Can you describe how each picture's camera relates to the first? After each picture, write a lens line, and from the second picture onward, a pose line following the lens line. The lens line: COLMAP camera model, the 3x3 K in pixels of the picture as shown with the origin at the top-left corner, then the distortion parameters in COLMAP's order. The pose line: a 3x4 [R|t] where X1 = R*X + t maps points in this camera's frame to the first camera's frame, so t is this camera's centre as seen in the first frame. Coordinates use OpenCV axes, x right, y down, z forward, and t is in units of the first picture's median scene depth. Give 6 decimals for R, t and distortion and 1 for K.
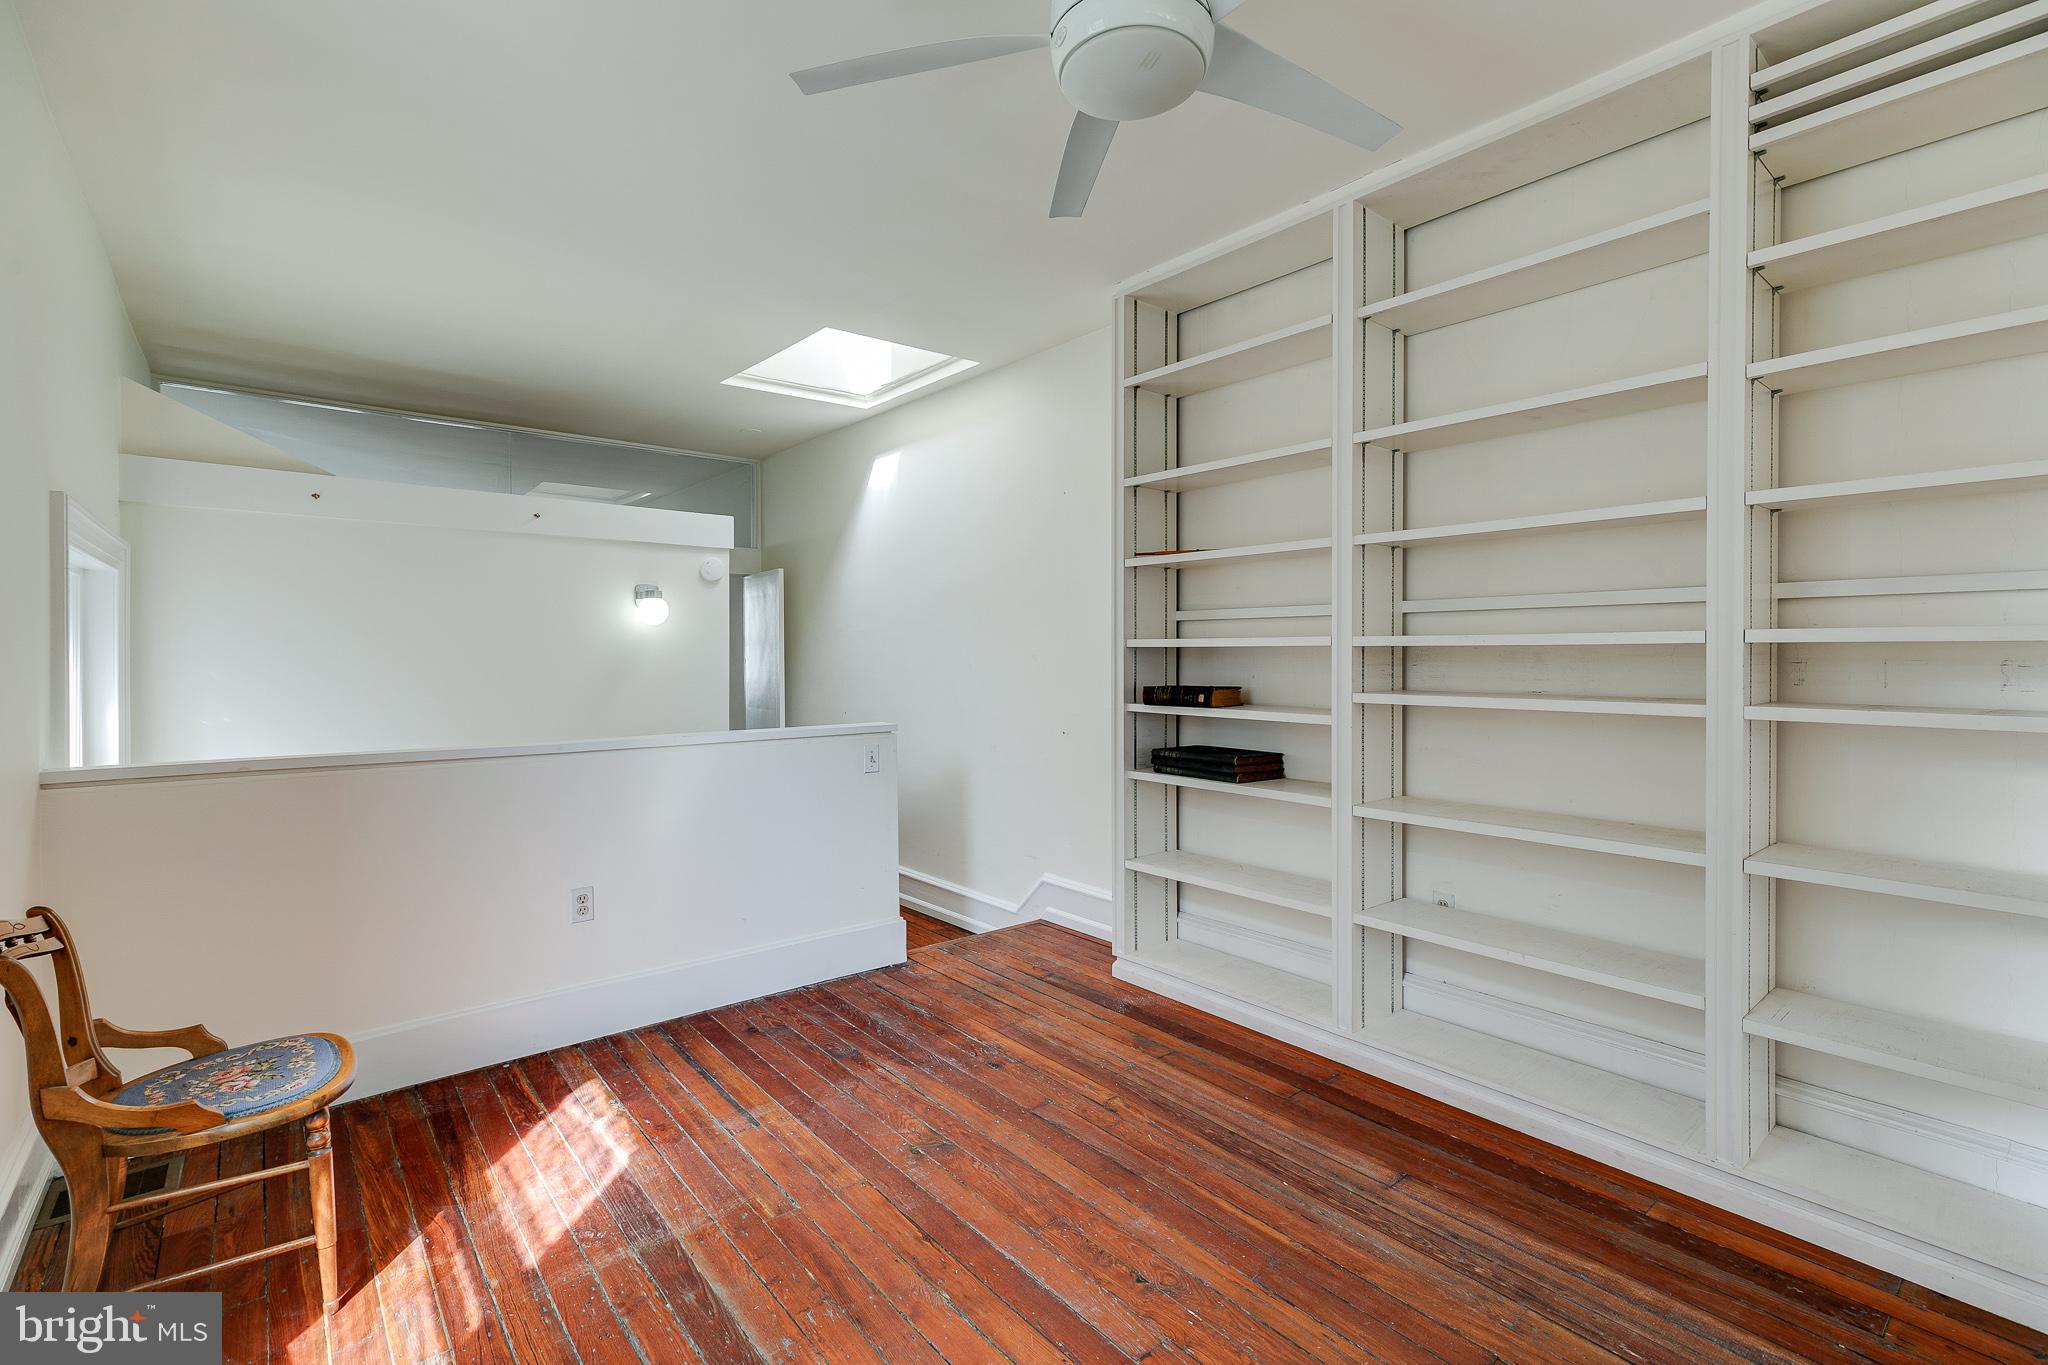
lens RADIAL K [[925.3, 0, 1030.6], [0, 925.3, 660.0], [0, 0, 1]] dist [0.002605, 0.000341]
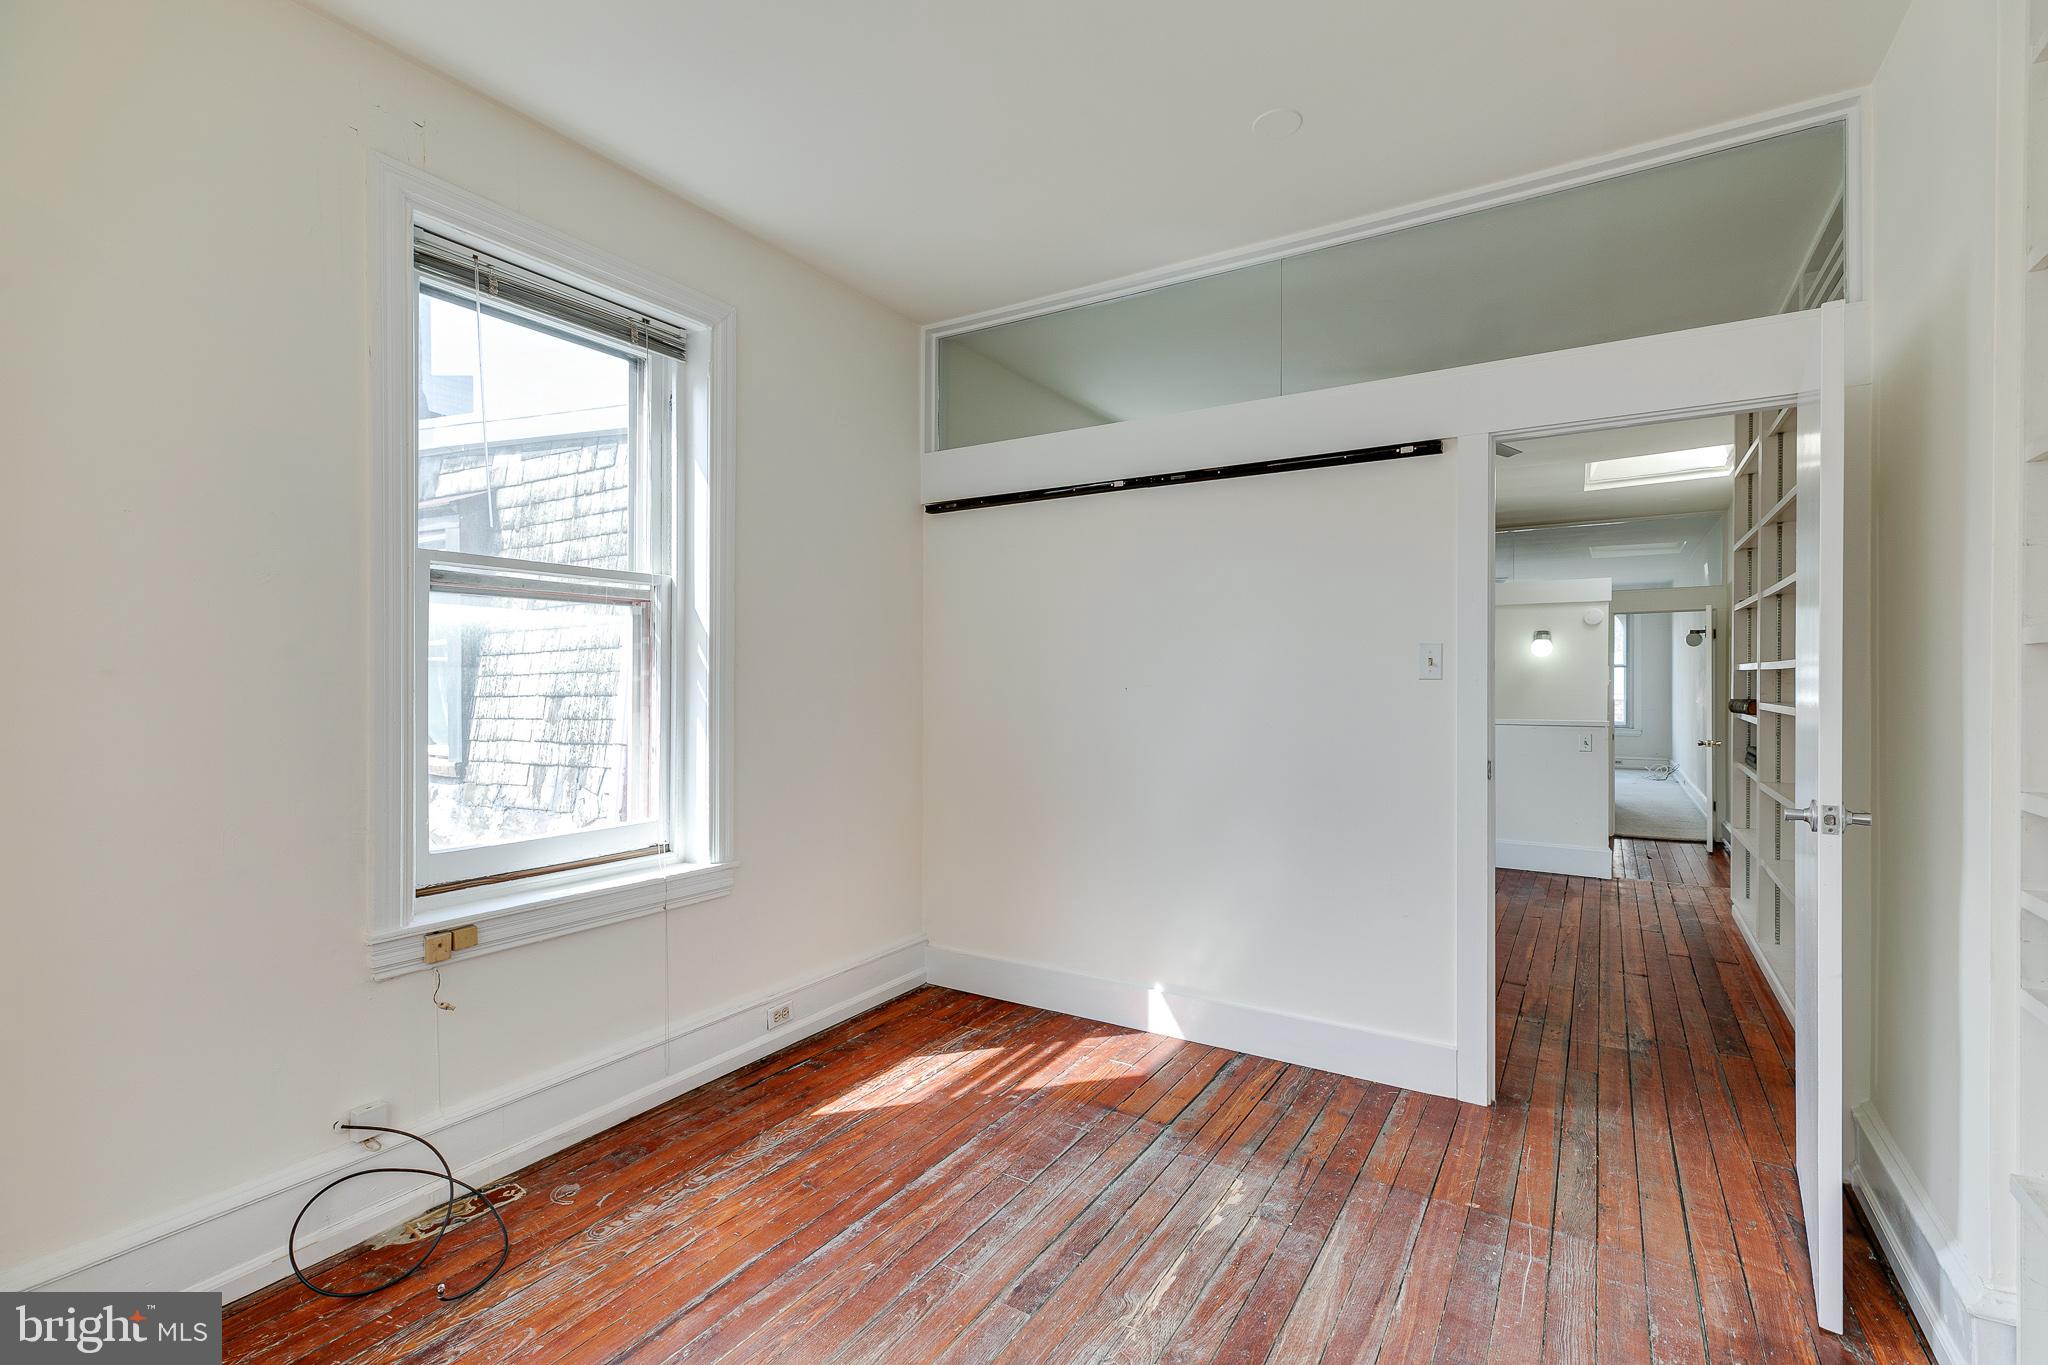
lens RADIAL K [[925.3, 0, 1030.6], [0, 925.3, 660.0], [0, 0, 1]] dist [0.002605, 0.000341]
pose [[0.319696, -0.015529, -0.947393, 0.784071], [-0.008687, 0.999776, -0.019318, 0.004582], [0.947480, 0.014406, 0.319490, -0.302703]]
